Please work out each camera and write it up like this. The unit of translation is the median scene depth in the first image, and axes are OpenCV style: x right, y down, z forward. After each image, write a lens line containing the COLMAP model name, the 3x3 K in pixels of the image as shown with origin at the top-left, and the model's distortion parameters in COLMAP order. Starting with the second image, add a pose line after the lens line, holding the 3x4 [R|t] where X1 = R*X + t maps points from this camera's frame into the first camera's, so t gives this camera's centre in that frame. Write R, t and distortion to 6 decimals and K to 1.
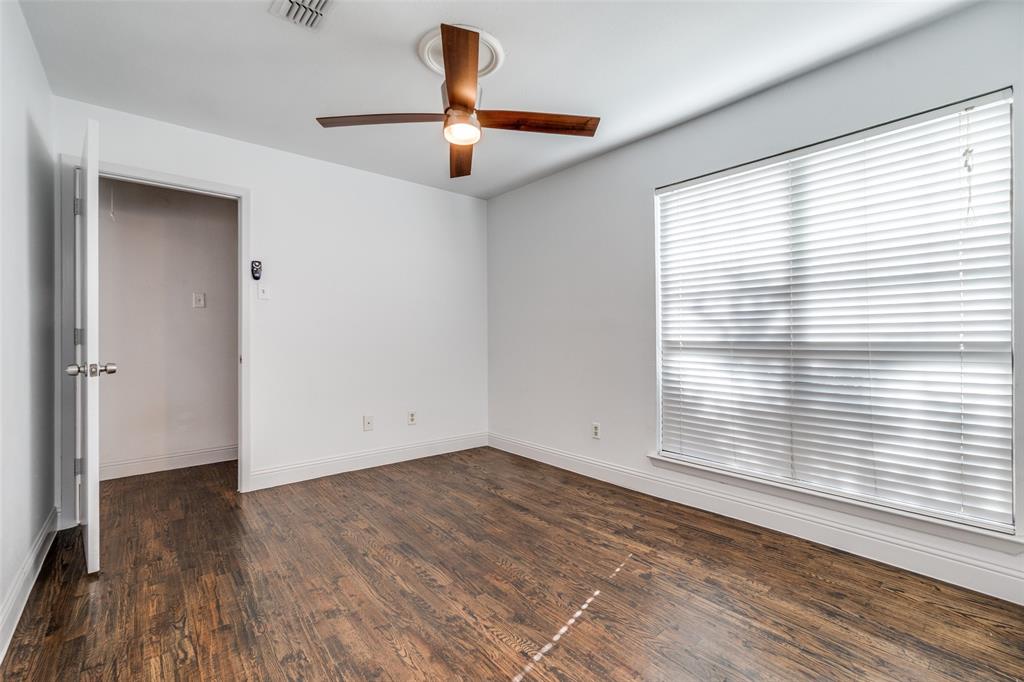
lens RADIAL K [[439.1, 0, 507.0], [0, 439.1, 338.6], [0, 0, 1]] dist [-0.004480, 0.000282]
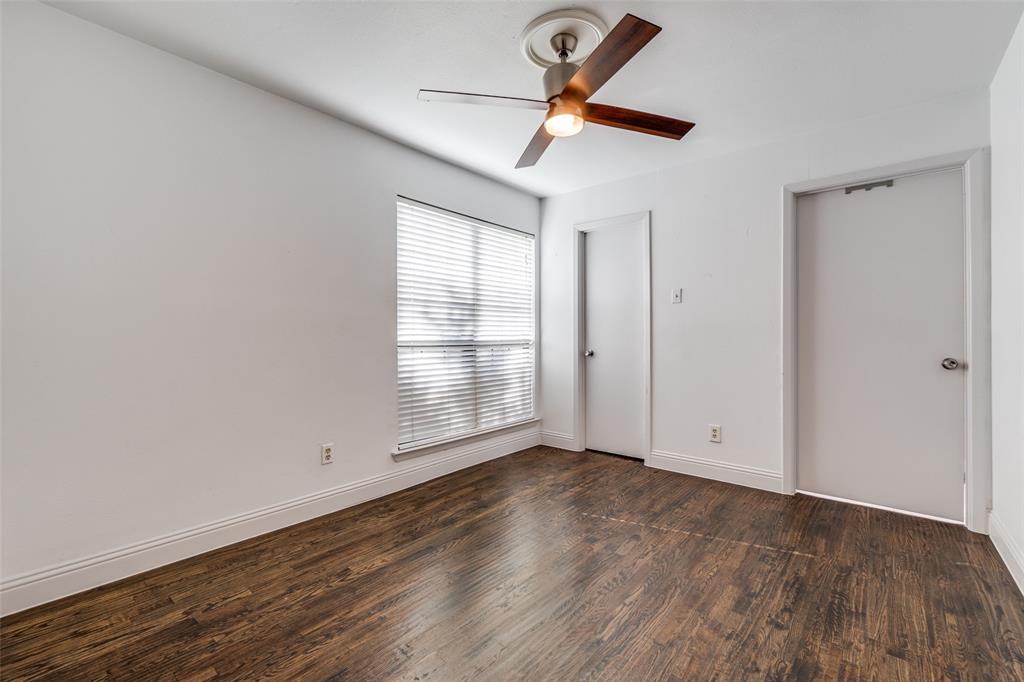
lens RADIAL K [[439.1, 0, 507.0], [0, 439.1, 338.6], [0, 0, 1]] dist [-0.004480, 0.000282]
pose [[-0.168256, -0.000349, 0.985743, -0.847221], [0.001615, 0.999998, 0.000629, -0.000232], [-0.985742, 0.001698, -0.168255, 1.073088]]
